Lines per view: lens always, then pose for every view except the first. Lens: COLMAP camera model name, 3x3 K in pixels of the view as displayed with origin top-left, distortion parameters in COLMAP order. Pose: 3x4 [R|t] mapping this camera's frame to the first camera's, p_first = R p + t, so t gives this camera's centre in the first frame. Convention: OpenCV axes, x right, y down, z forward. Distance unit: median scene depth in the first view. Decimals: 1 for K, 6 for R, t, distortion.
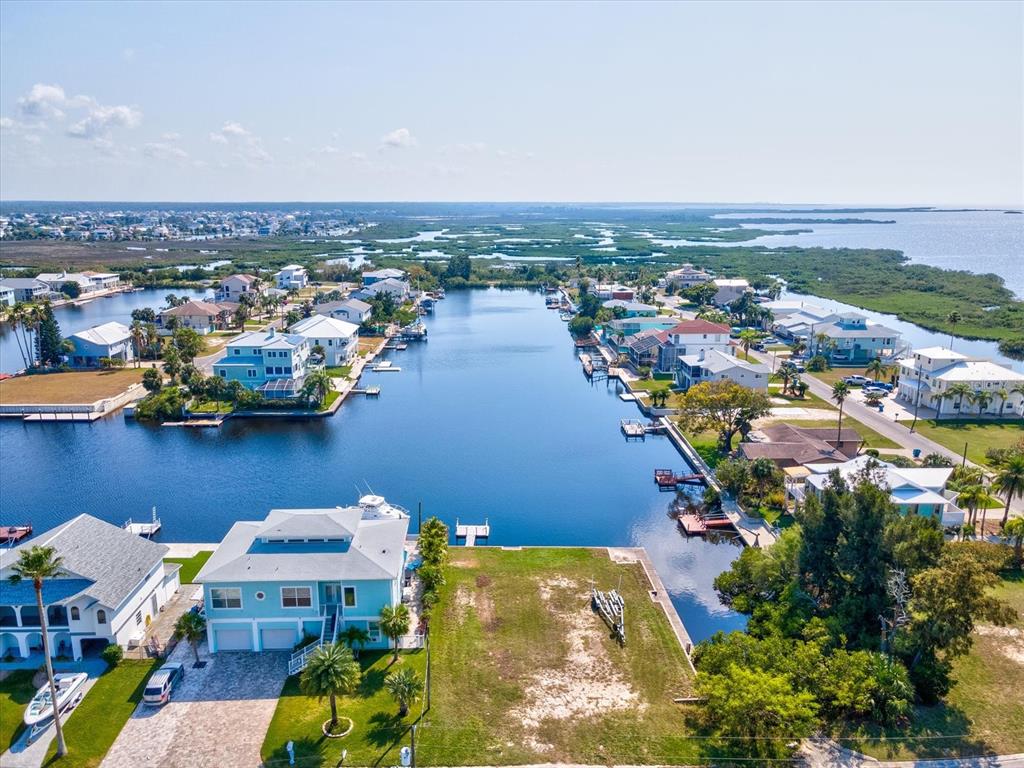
lens RADIAL K [[779.1, 0, 512.0], [0, 779.1, 384.0], [0, 0, 1]] dist [-0.008112, 0.049938]
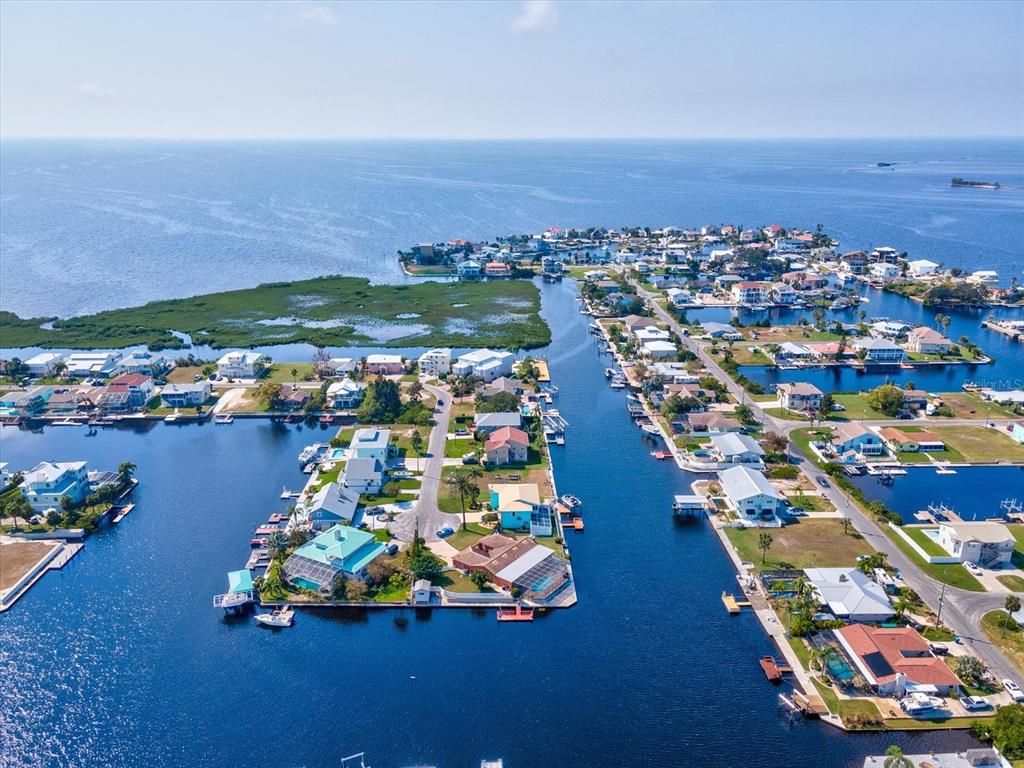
lens RADIAL K [[773.1, 0, 505.5], [0, 773.1, 383.3], [0, 0, 1]] dist [-0.001058, 0.033392]
pose [[0.003973, -0.307819, 0.951437, -3.057064], [0.232512, 0.925652, 0.298506, -0.824282], [-0.972585, 0.220035, 0.075250, 0.007618]]
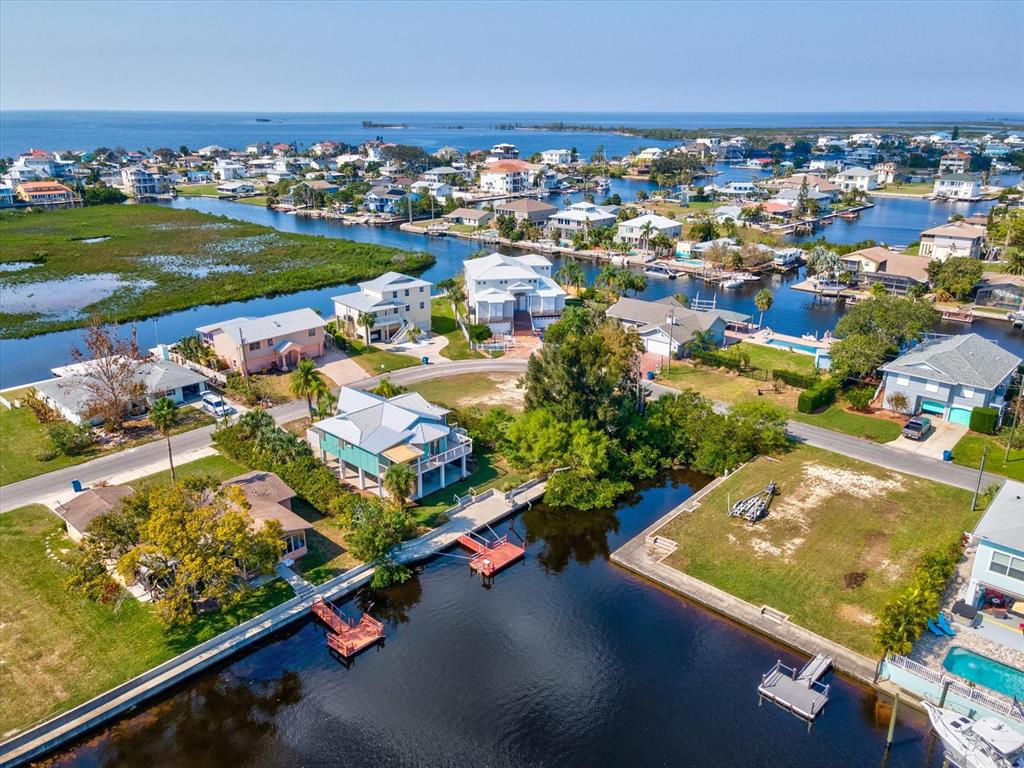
lens RADIAL K [[773.1, 0, 505.5], [0, 773.1, 383.3], [0, 0, 1]] dist [-0.001058, 0.033392]
pose [[-0.713593, -0.236692, 0.659365, -0.243061], [0.159139, 0.861824, 0.481596, -0.351710], [-0.682247, 0.448594, -0.577324, 1.492617]]
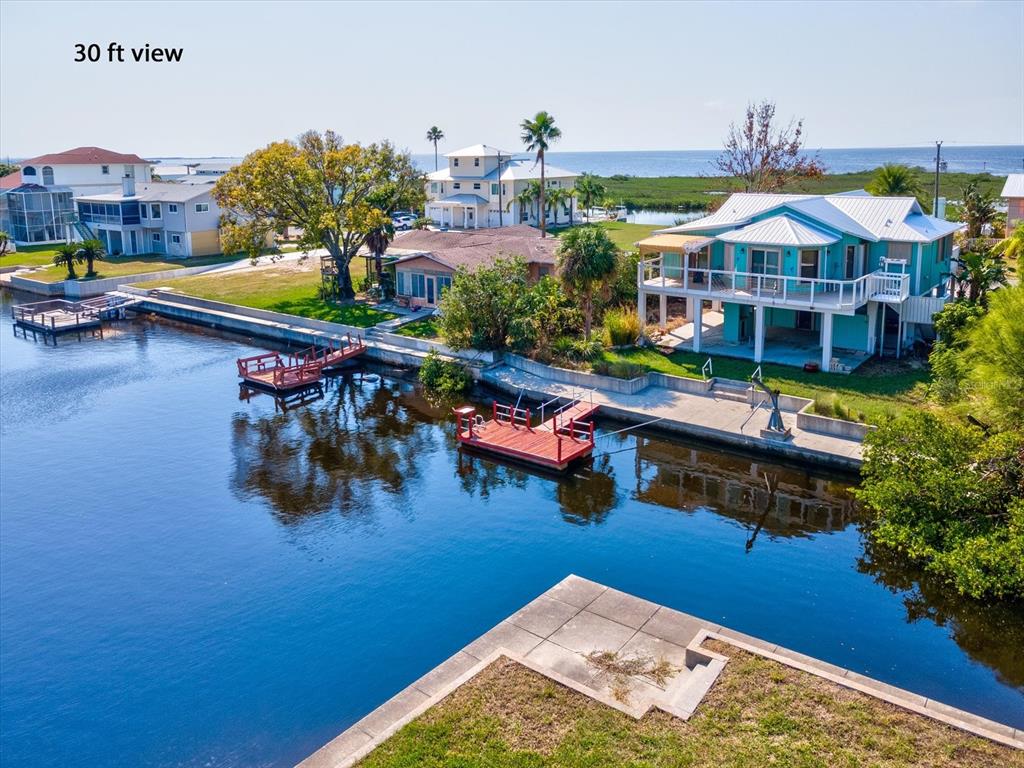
lens RADIAL K [[804.5, 0, 510.0], [0, 804.5, 273.9], [0, 0, 1]] dist [0.030501, -0.001450]
pose [[0.640019, -0.127289, 0.757742, -0.010261], [0.193000, 0.981197, 0.001810, 0.122204], [-0.743725, 0.145085, 0.652552, 0.869416]]
